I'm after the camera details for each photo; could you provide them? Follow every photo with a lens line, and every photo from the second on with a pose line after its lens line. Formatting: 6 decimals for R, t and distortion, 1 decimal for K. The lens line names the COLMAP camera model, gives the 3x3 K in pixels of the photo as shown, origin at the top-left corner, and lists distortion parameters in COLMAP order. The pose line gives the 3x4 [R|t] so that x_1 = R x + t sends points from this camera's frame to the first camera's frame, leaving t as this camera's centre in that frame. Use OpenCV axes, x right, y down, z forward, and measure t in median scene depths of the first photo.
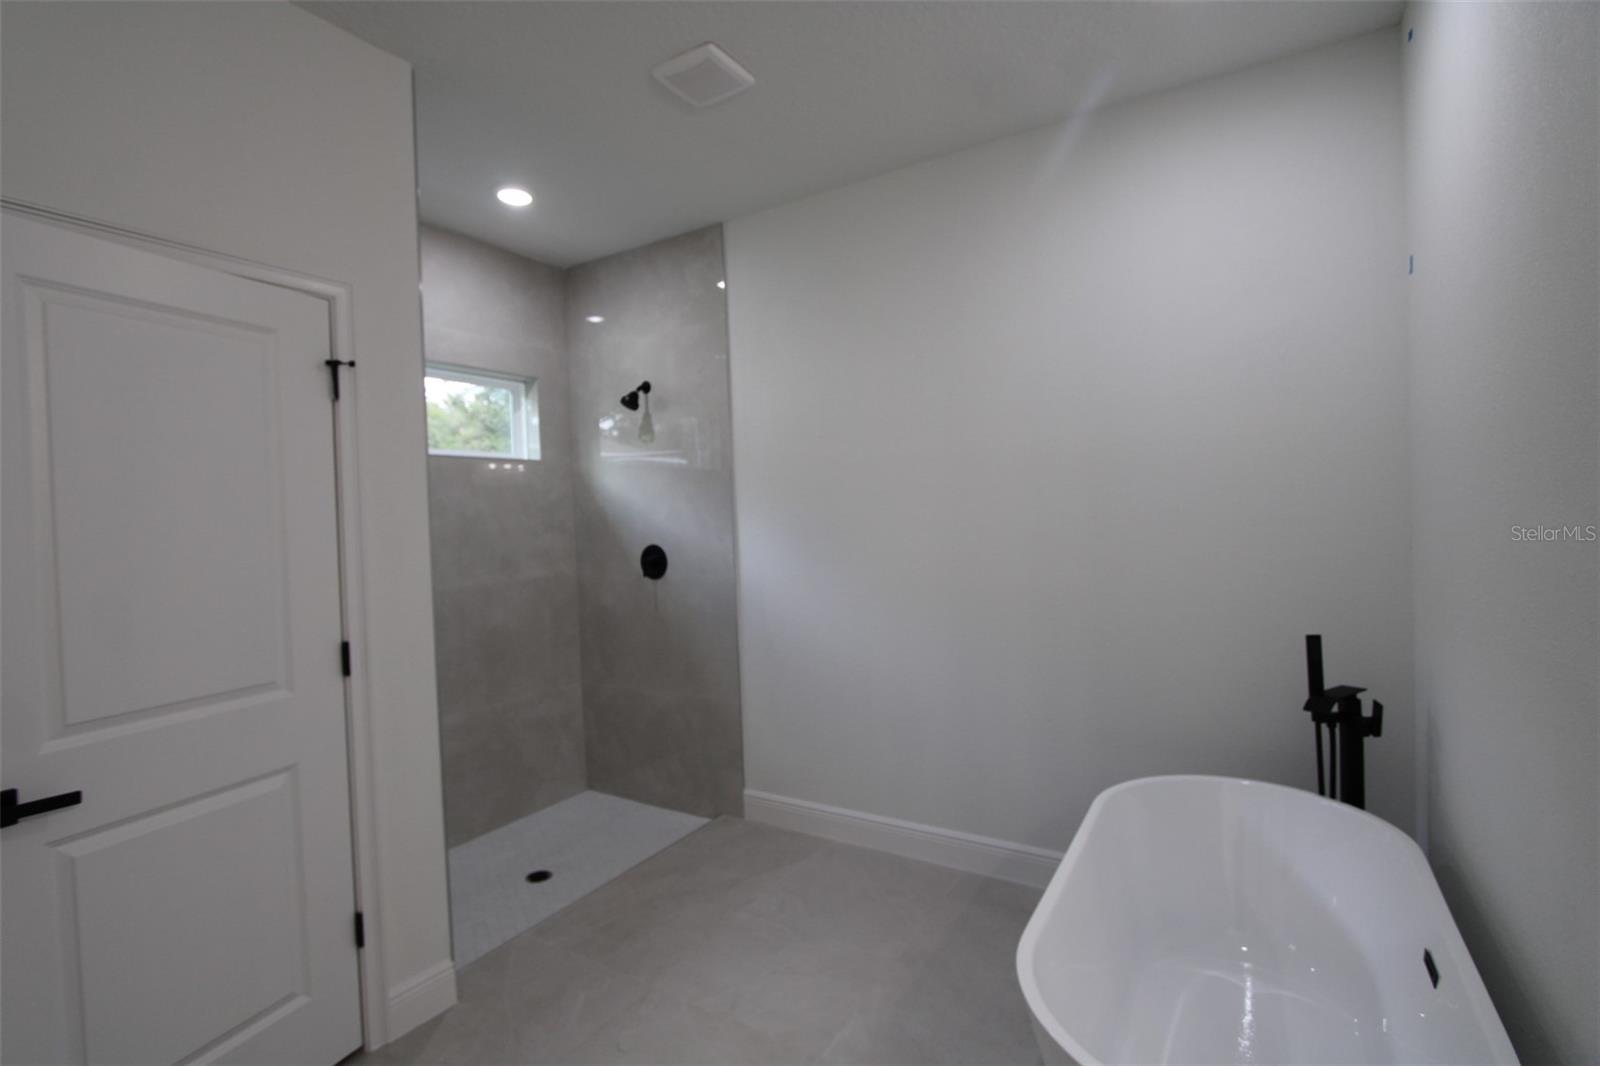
lens RADIAL K [[739.3, 0, 800.0], [0, 739.3, 533.0], [0, 0, 1]] dist [-0.000602, 0.000046]
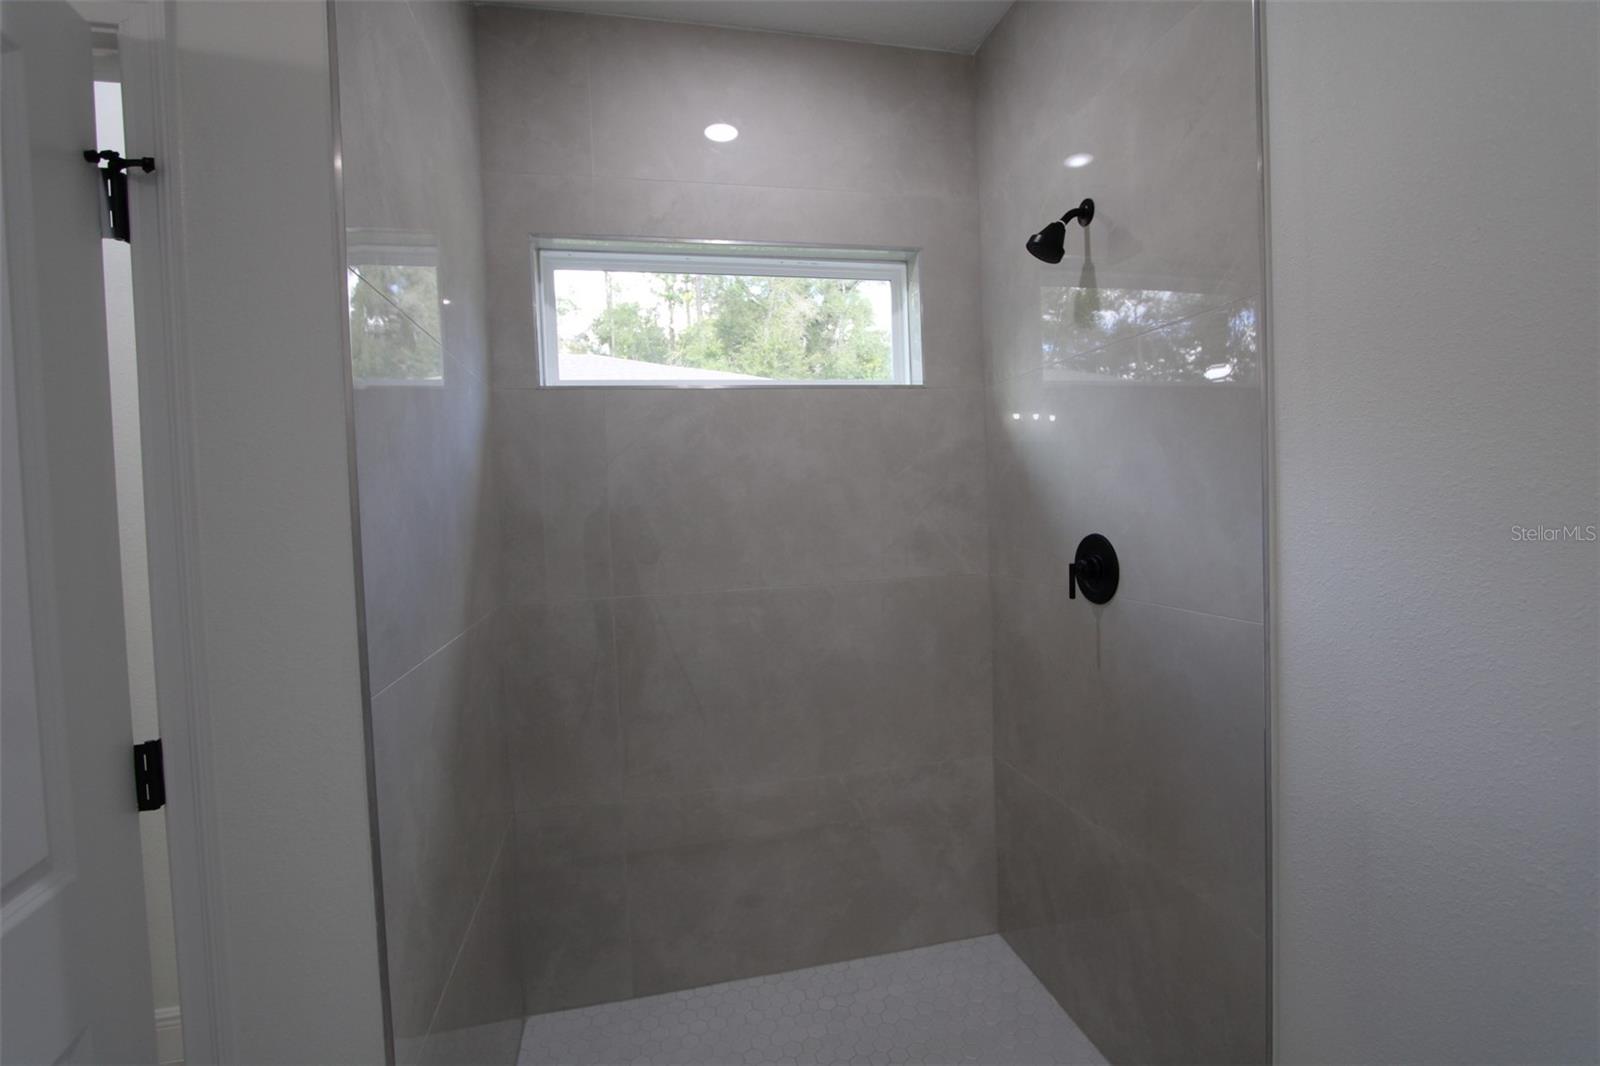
lens RADIAL K [[739.3, 0, 800.0], [0, 739.3, 533.0], [0, 0, 1]] dist [-0.000602, 0.000046]
pose [[0.703455, 0.038390, -0.709702, 0.012878], [-0.001168, 0.998601, 0.052859, -0.010256], [0.710739, -0.036355, 0.702516, 0.499248]]
